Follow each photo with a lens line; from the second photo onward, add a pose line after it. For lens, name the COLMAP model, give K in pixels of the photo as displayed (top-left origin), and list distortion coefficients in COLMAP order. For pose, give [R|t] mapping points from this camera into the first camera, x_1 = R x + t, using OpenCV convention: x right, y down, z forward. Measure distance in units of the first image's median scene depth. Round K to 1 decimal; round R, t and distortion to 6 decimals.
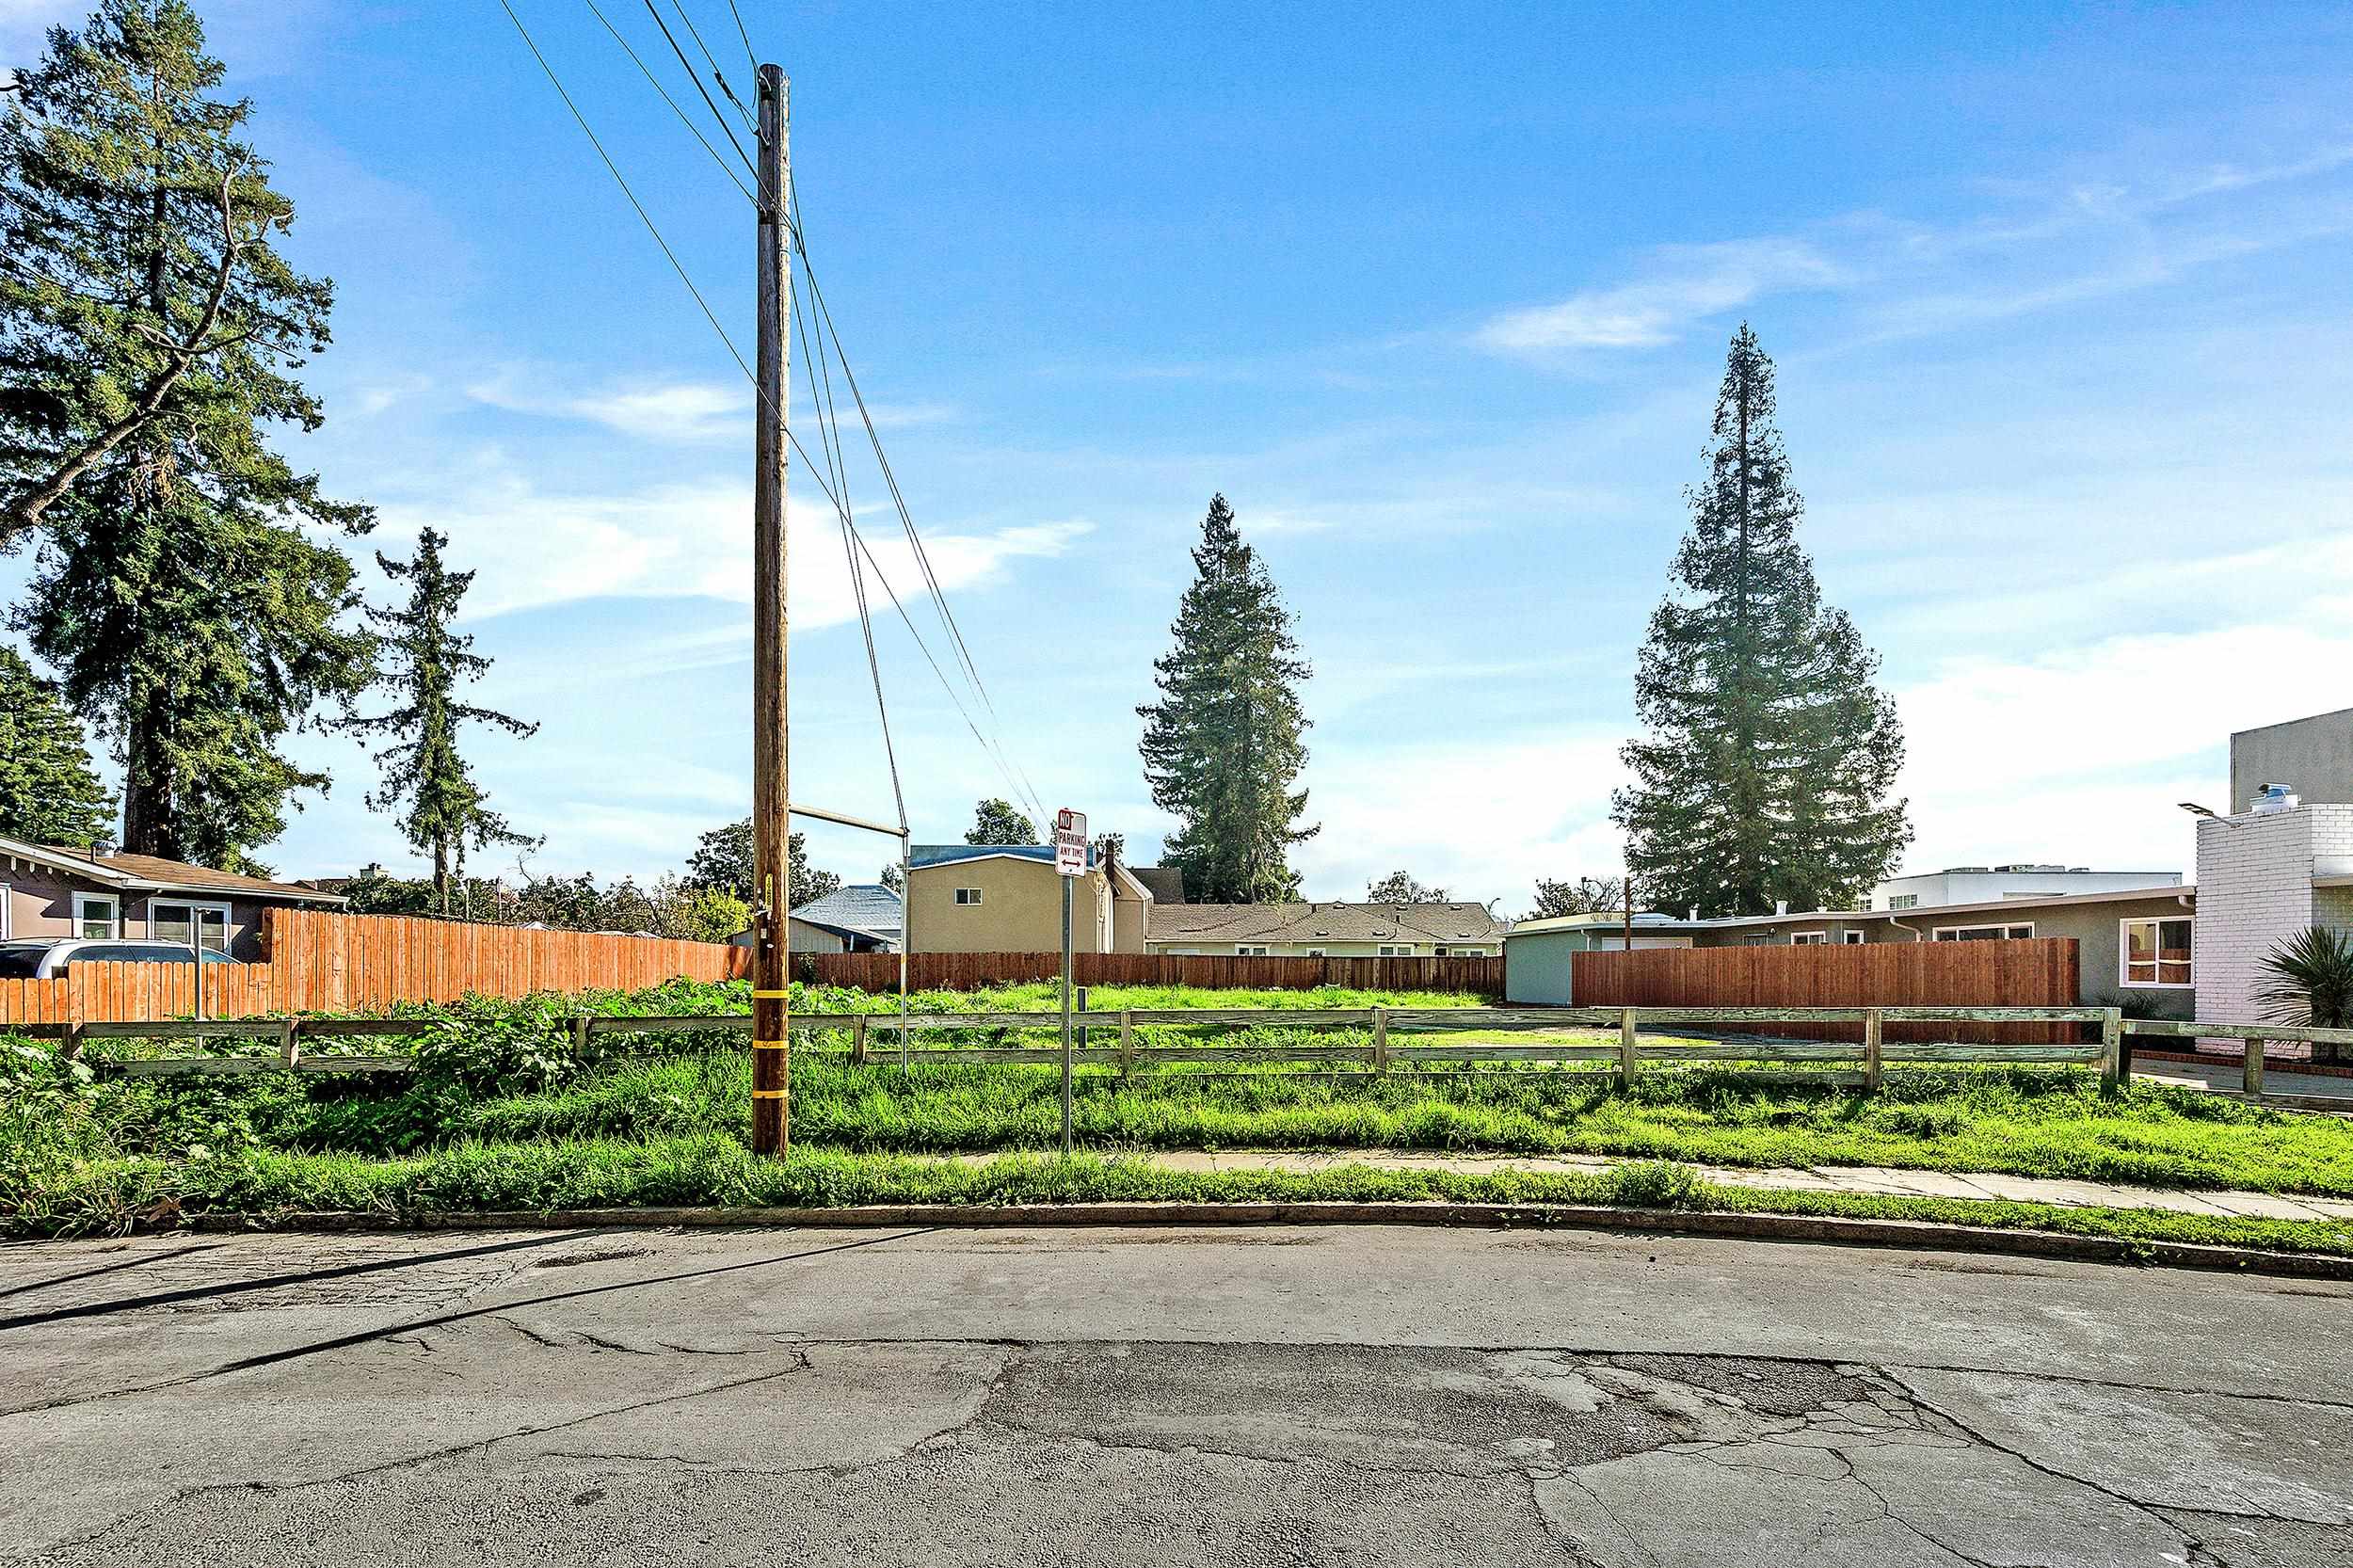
lens RADIAL K [[956.1, 0, 1173.5], [0, 956.1, 957.9], [0, 0, 1]] dist [0.000002, 0.000073]
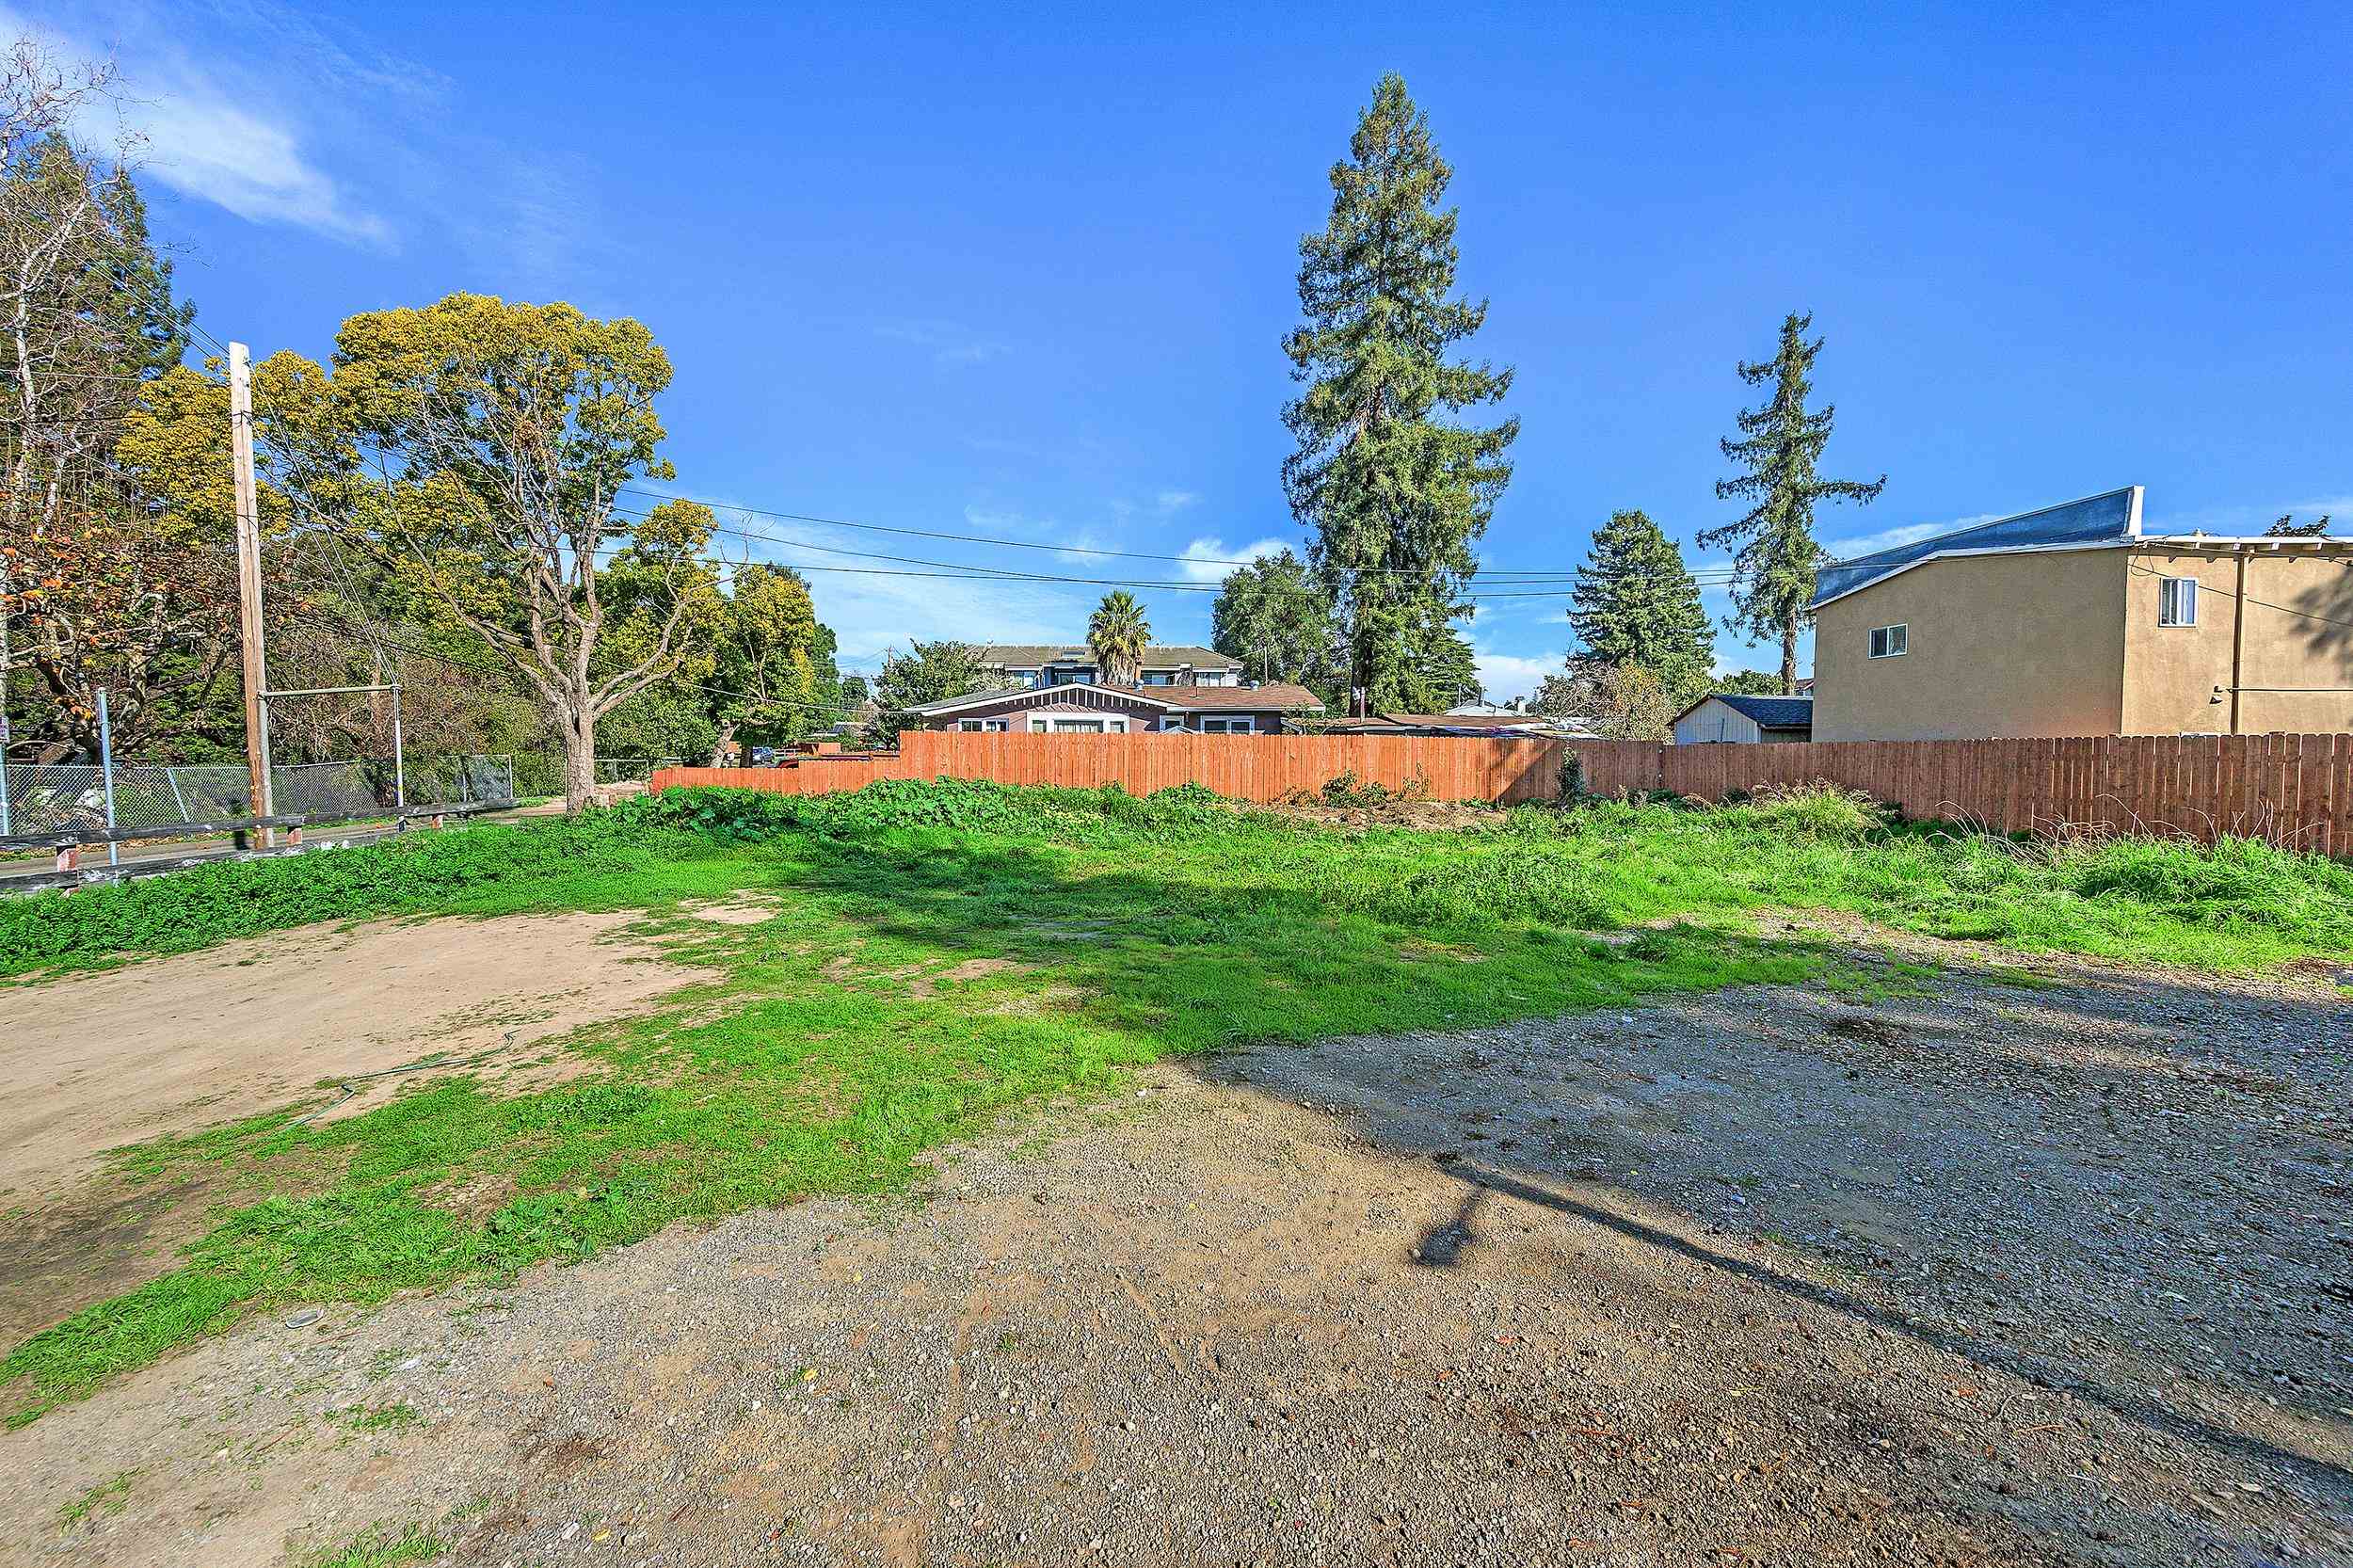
lens RADIAL K [[910.1, 0, 1180.4], [0, 910.1, 776.2], [0, 0, 1]] dist [0.001145, 0.000475]
pose [[-0.011742, 0.031662, -0.999430, 0.208043], [0.005426, 0.999486, 0.031600, -0.003829], [0.999916, -0.005052, -0.011907, 0.402758]]
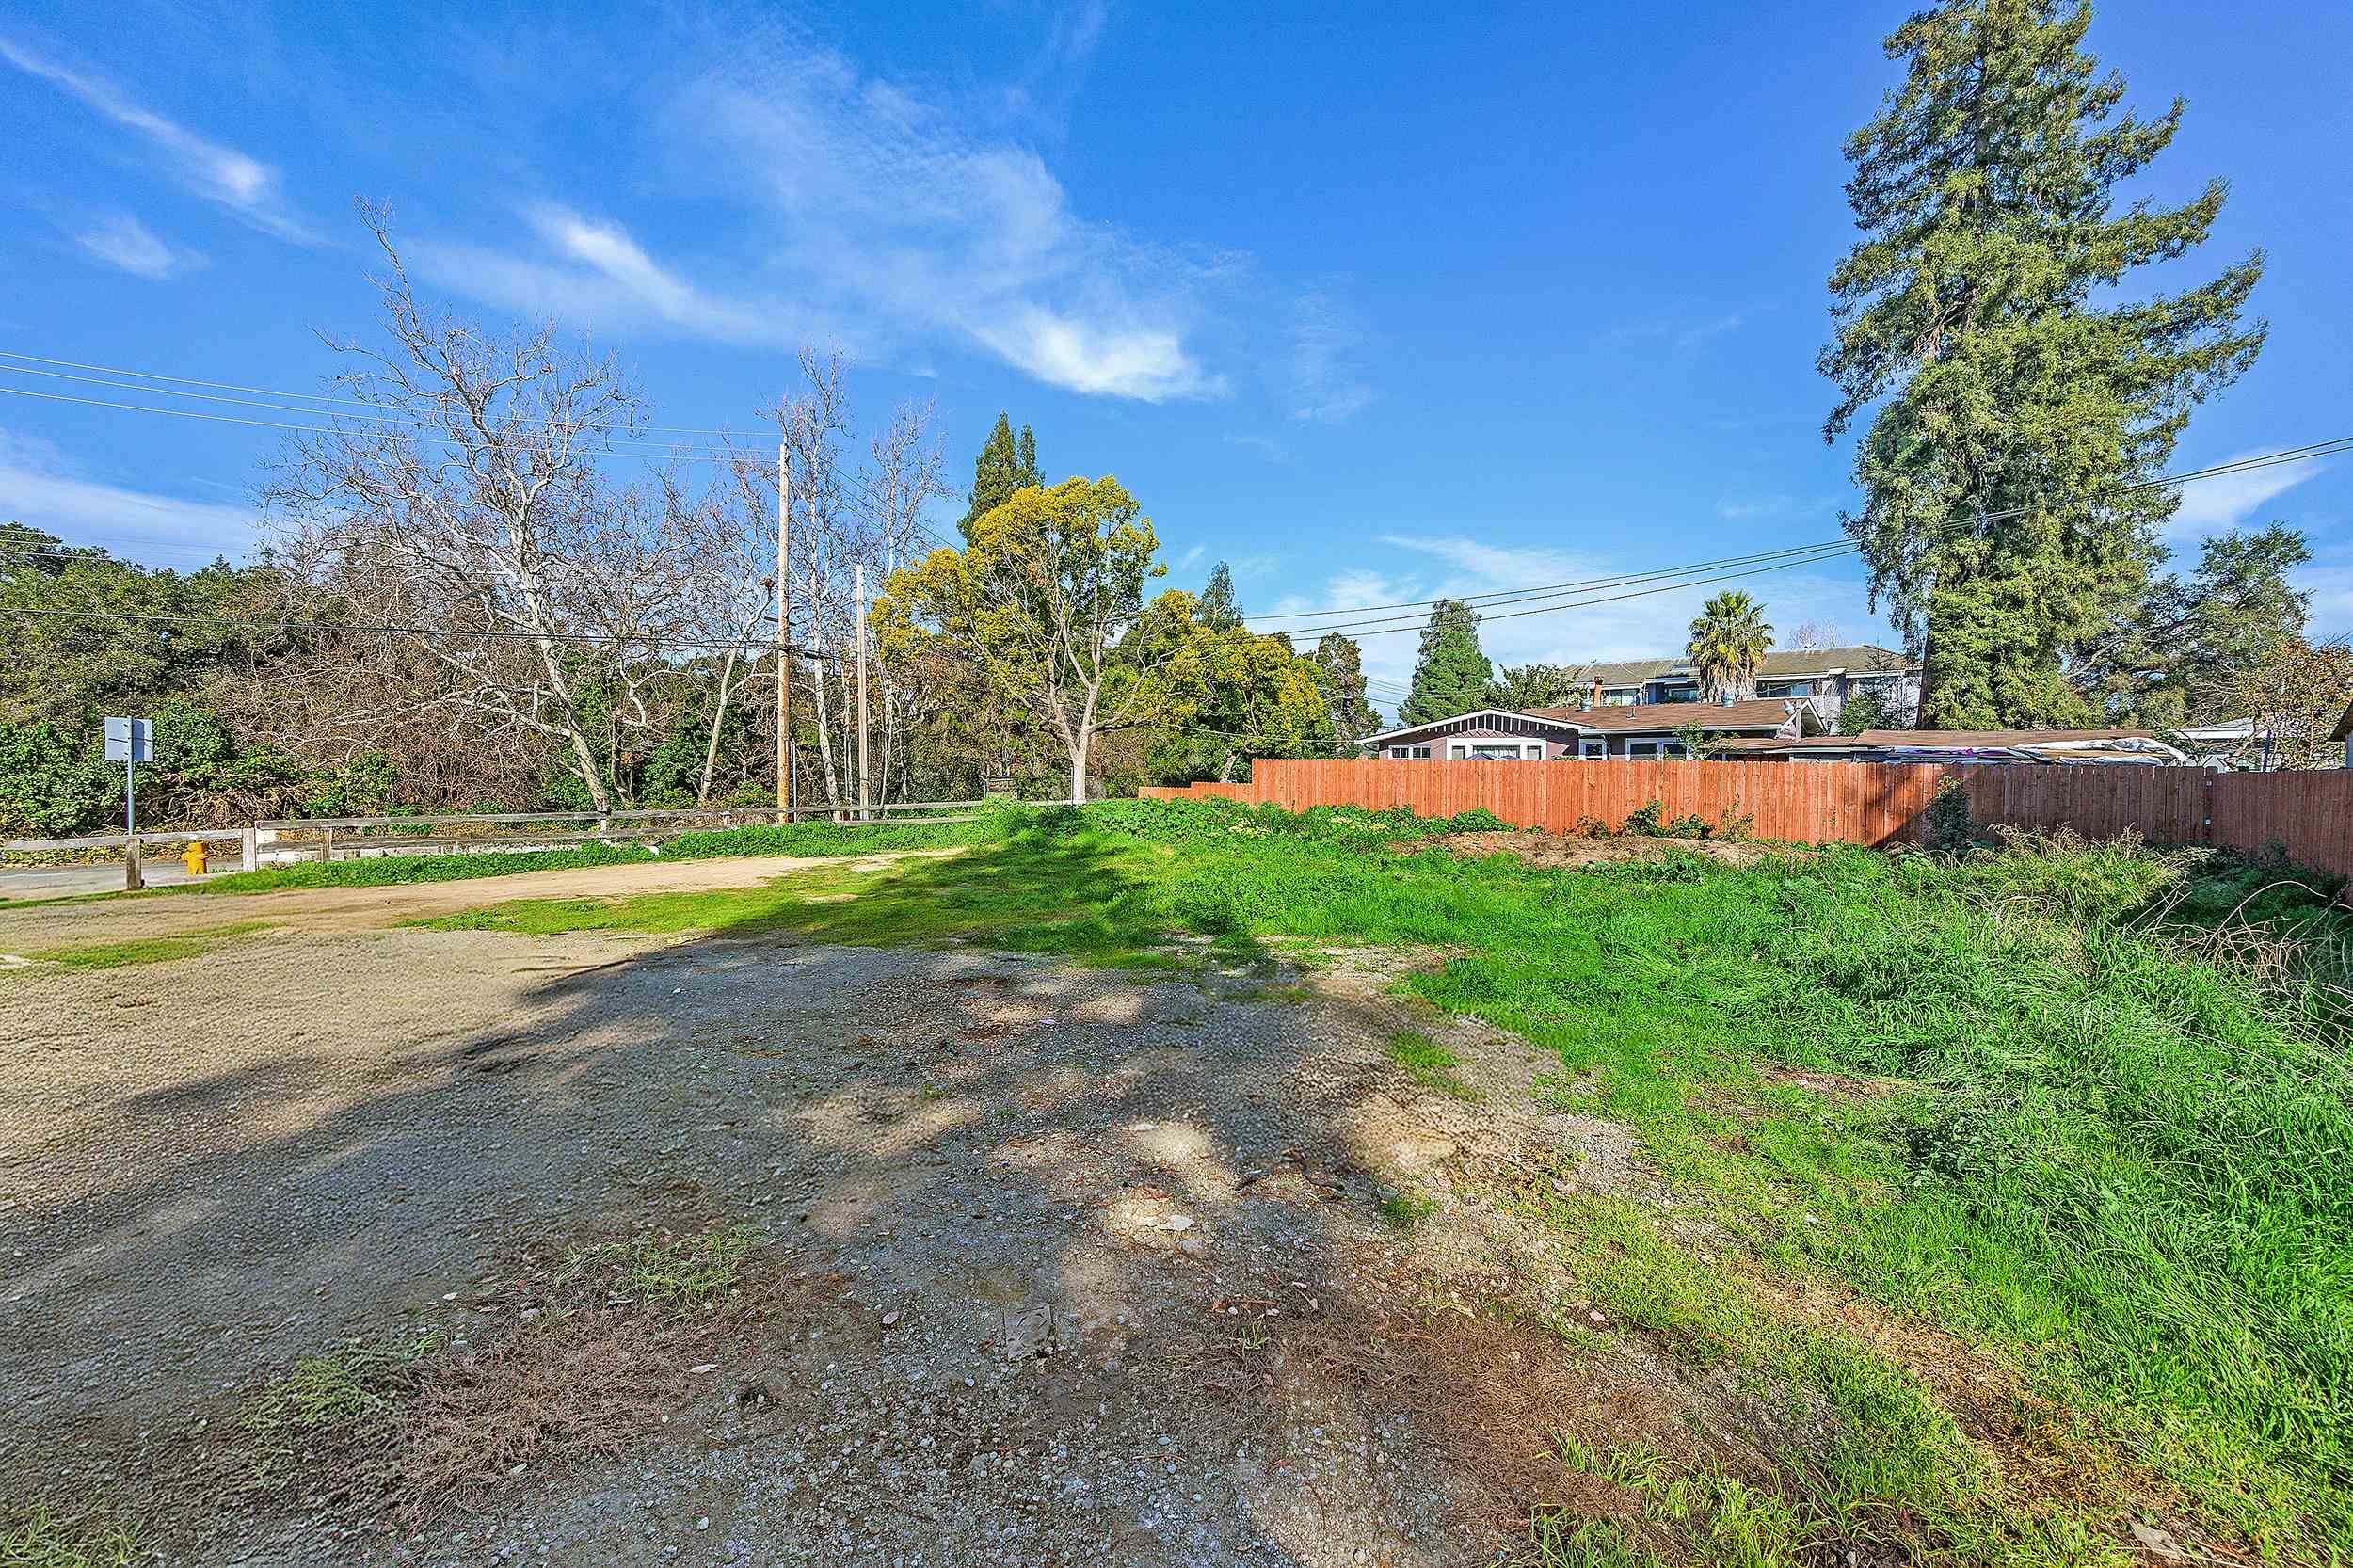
lens RADIAL K [[910.1, 0, 1180.4], [0, 910.1, 776.2], [0, 0, 1]] dist [0.001145, 0.000475]
pose [[-0.697674, 0.003991, -0.716404, 0.181688], [0.001886, 0.999991, 0.003735, -0.004523], [0.716412, 0.001255, -0.697676, 0.613162]]
